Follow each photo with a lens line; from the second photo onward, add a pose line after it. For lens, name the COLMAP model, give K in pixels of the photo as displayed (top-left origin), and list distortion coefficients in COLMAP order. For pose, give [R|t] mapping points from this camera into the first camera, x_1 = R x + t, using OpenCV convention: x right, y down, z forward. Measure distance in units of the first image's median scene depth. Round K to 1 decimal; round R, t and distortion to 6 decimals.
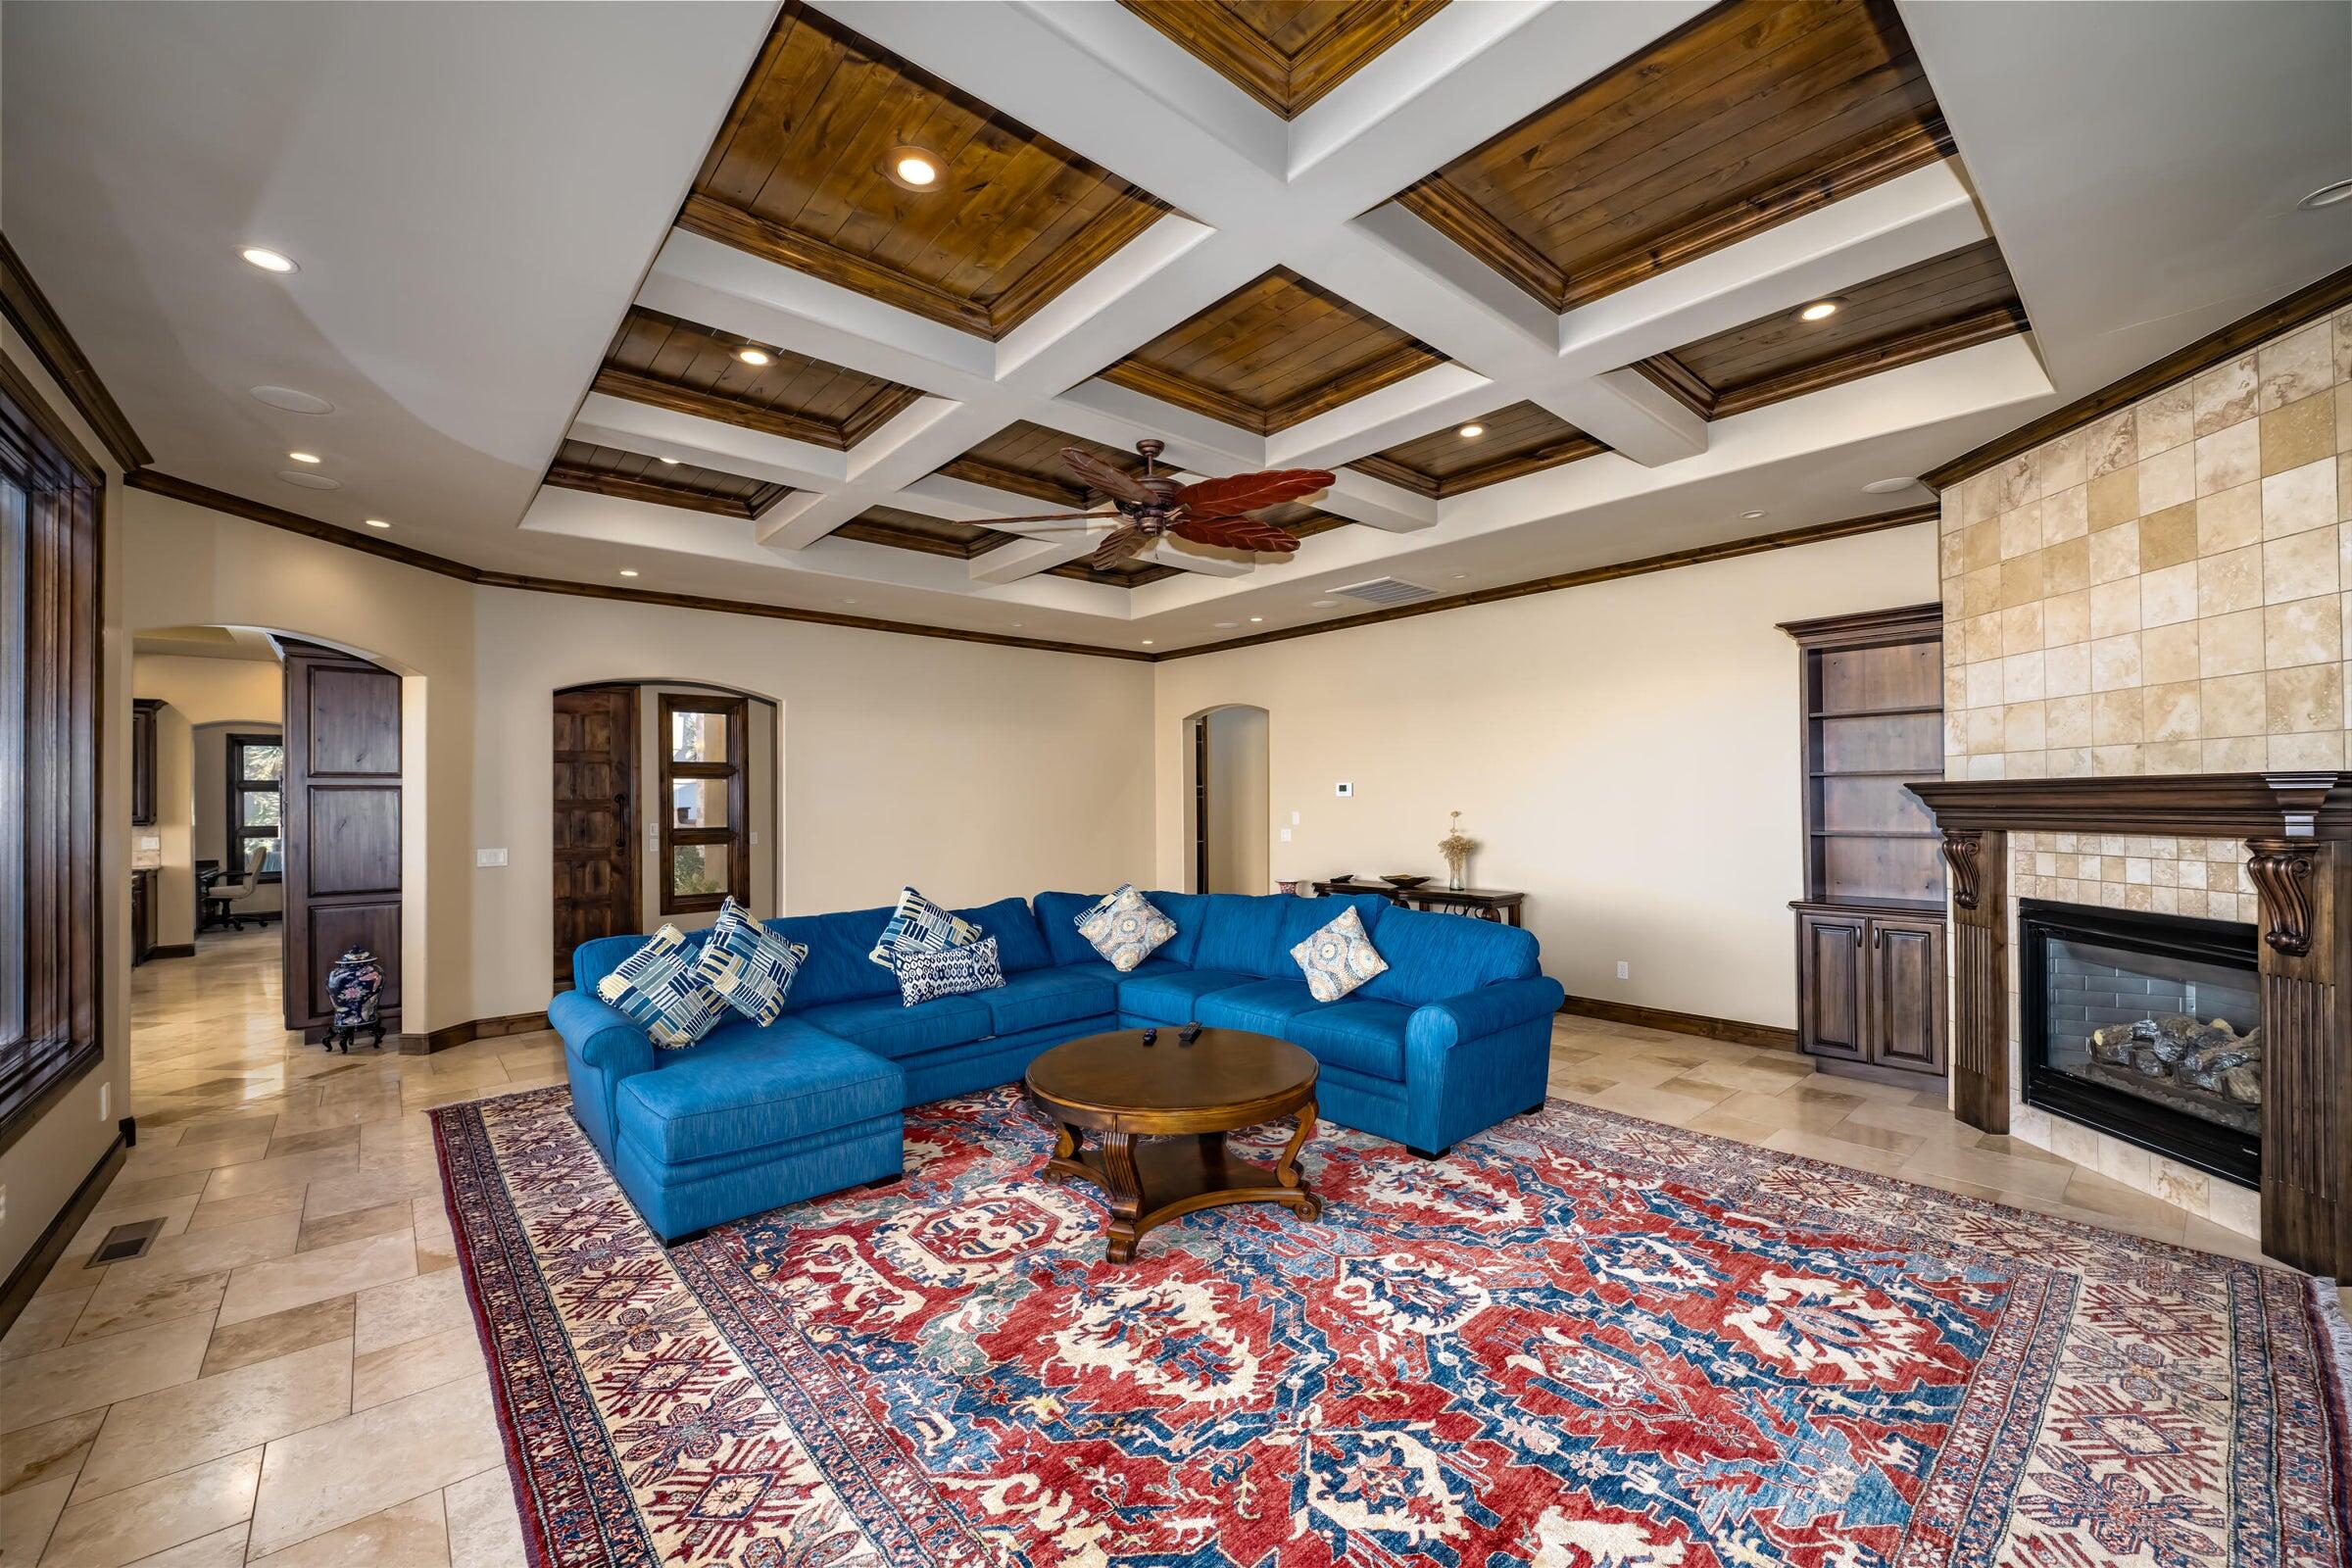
lens RADIAL K [[928.5, 0, 1176.0], [0, 928.5, 784.0], [0, 0, 1]] dist [-0.006835, 0.000105]
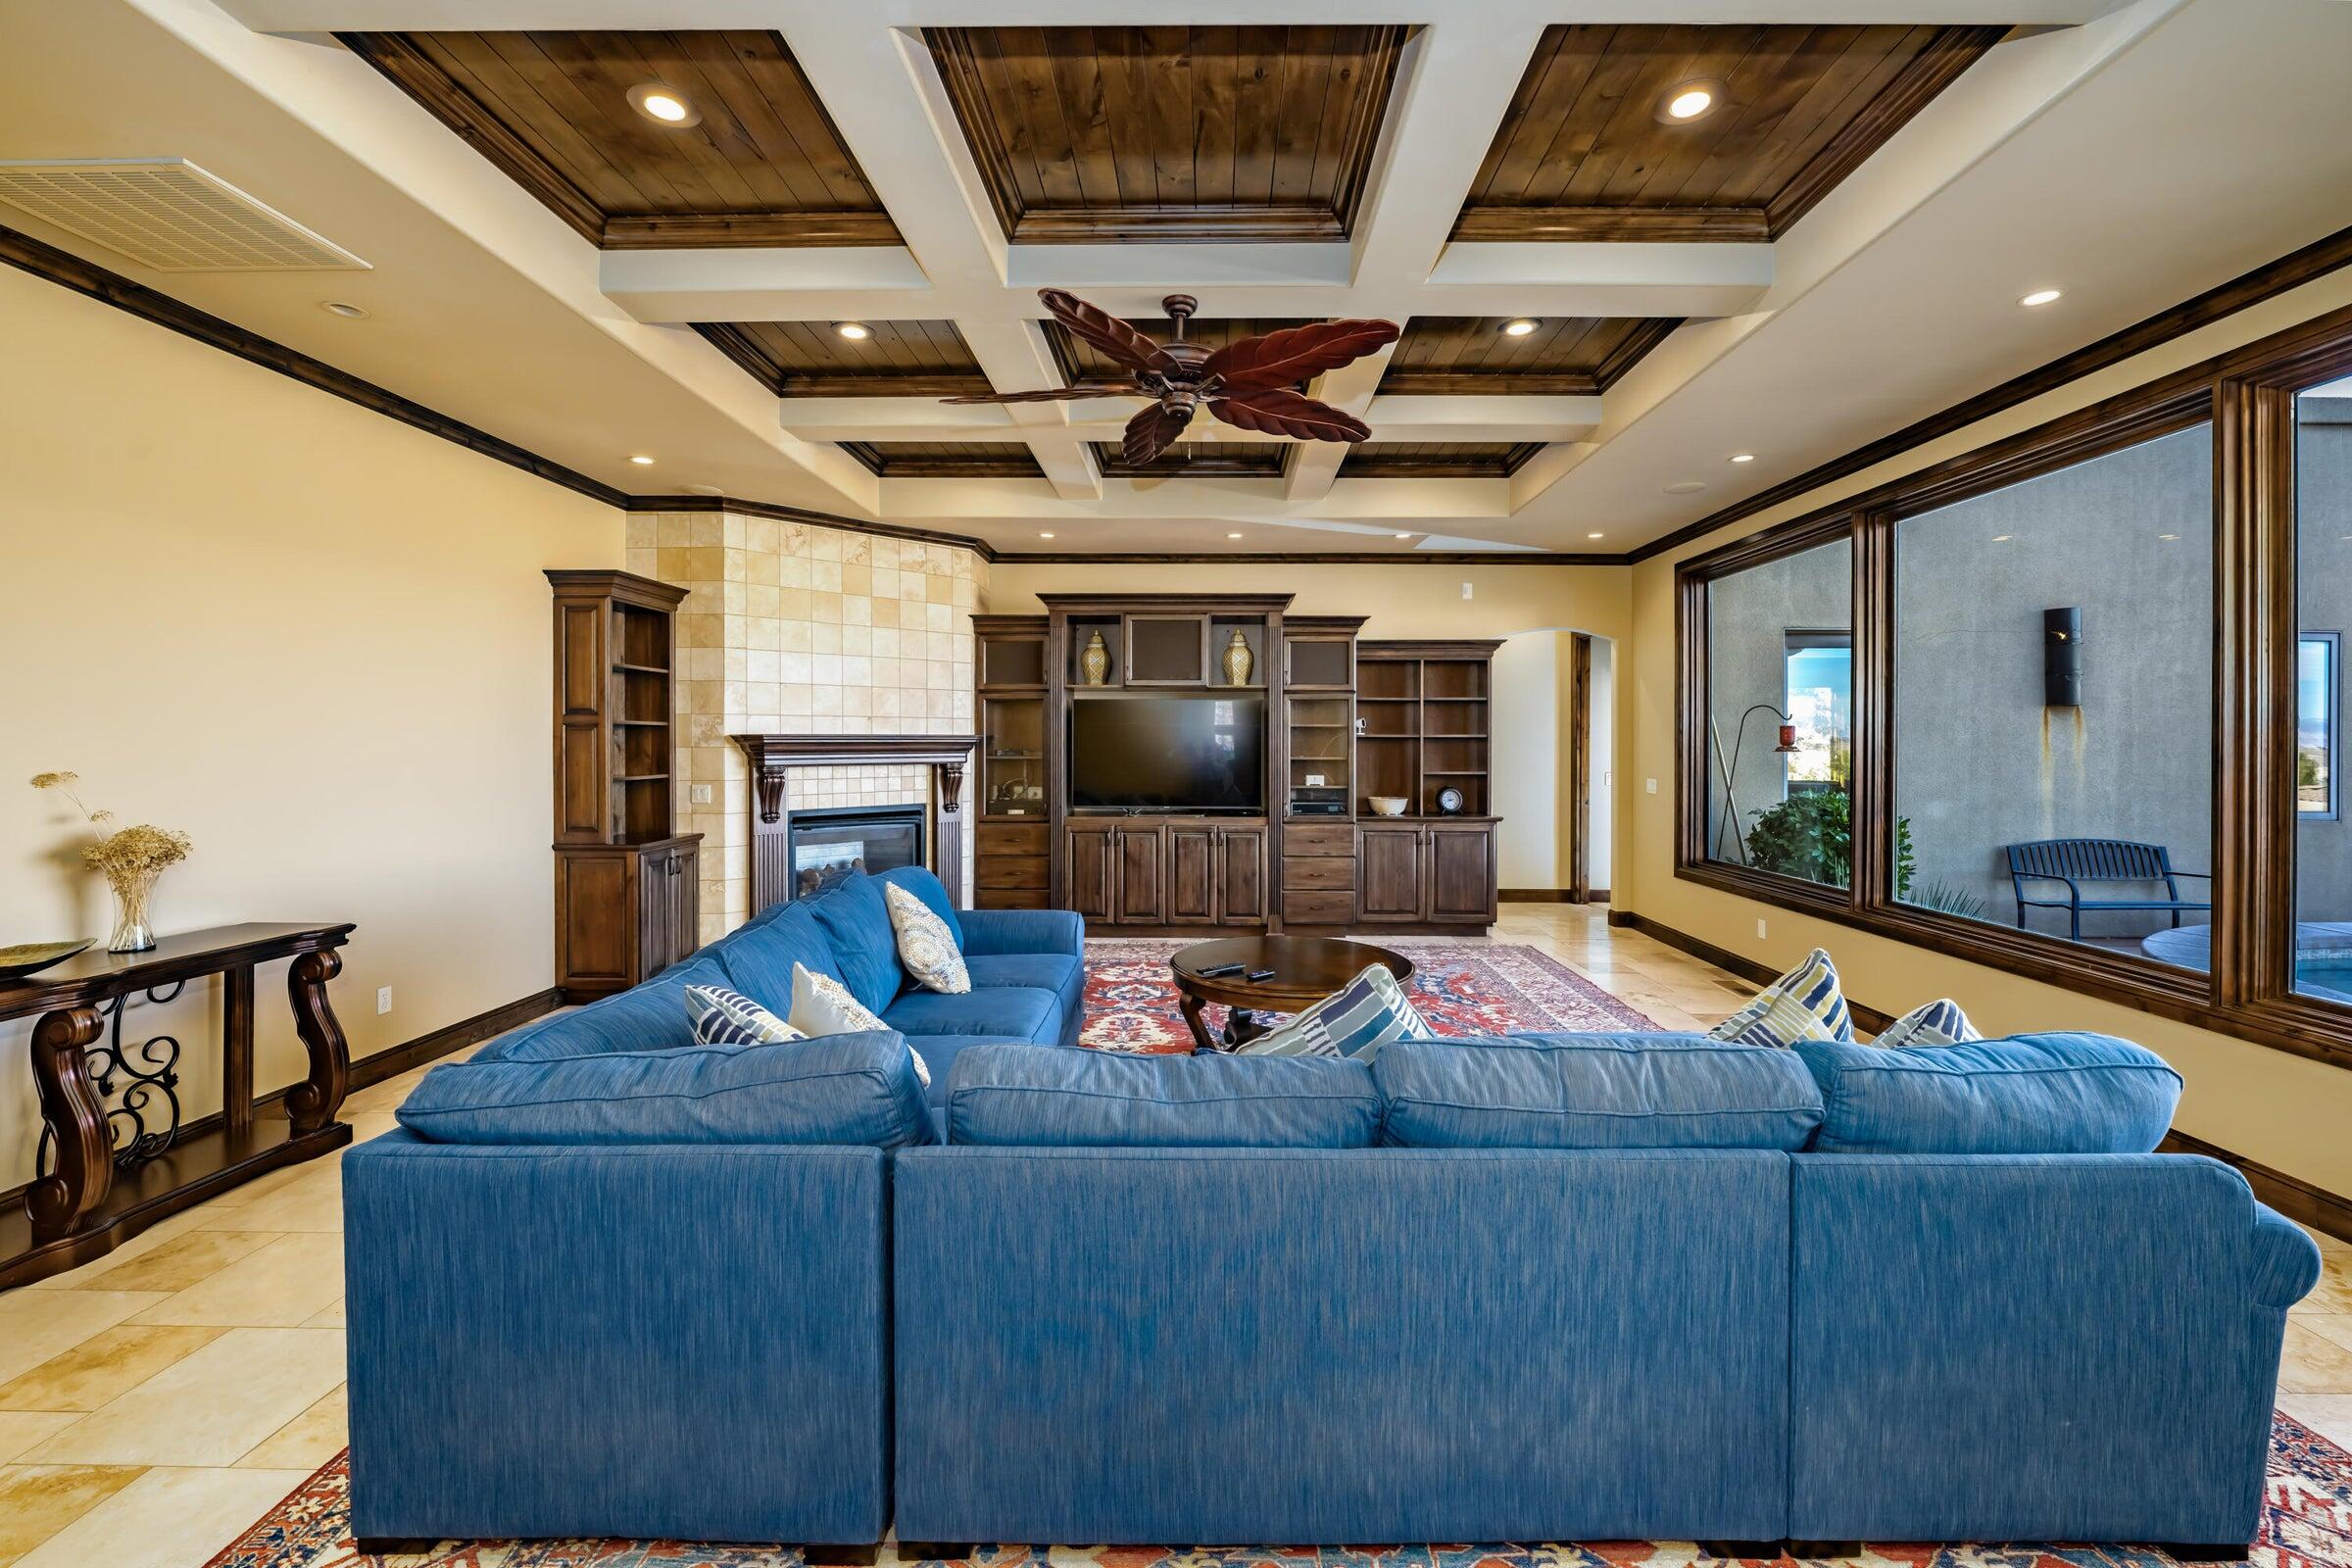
lens RADIAL K [[950.9, 0, 1170.9], [0, 950.9, 795.6], [0, 0, 1]] dist [-0.004779, -0.000385]
pose [[-0.724868, -0.028331, 0.688305, -0.448938], [-0.006017, 0.999376, 0.034798, 0.027545], [-0.688861, 0.021082, -0.724587, 1.204008]]
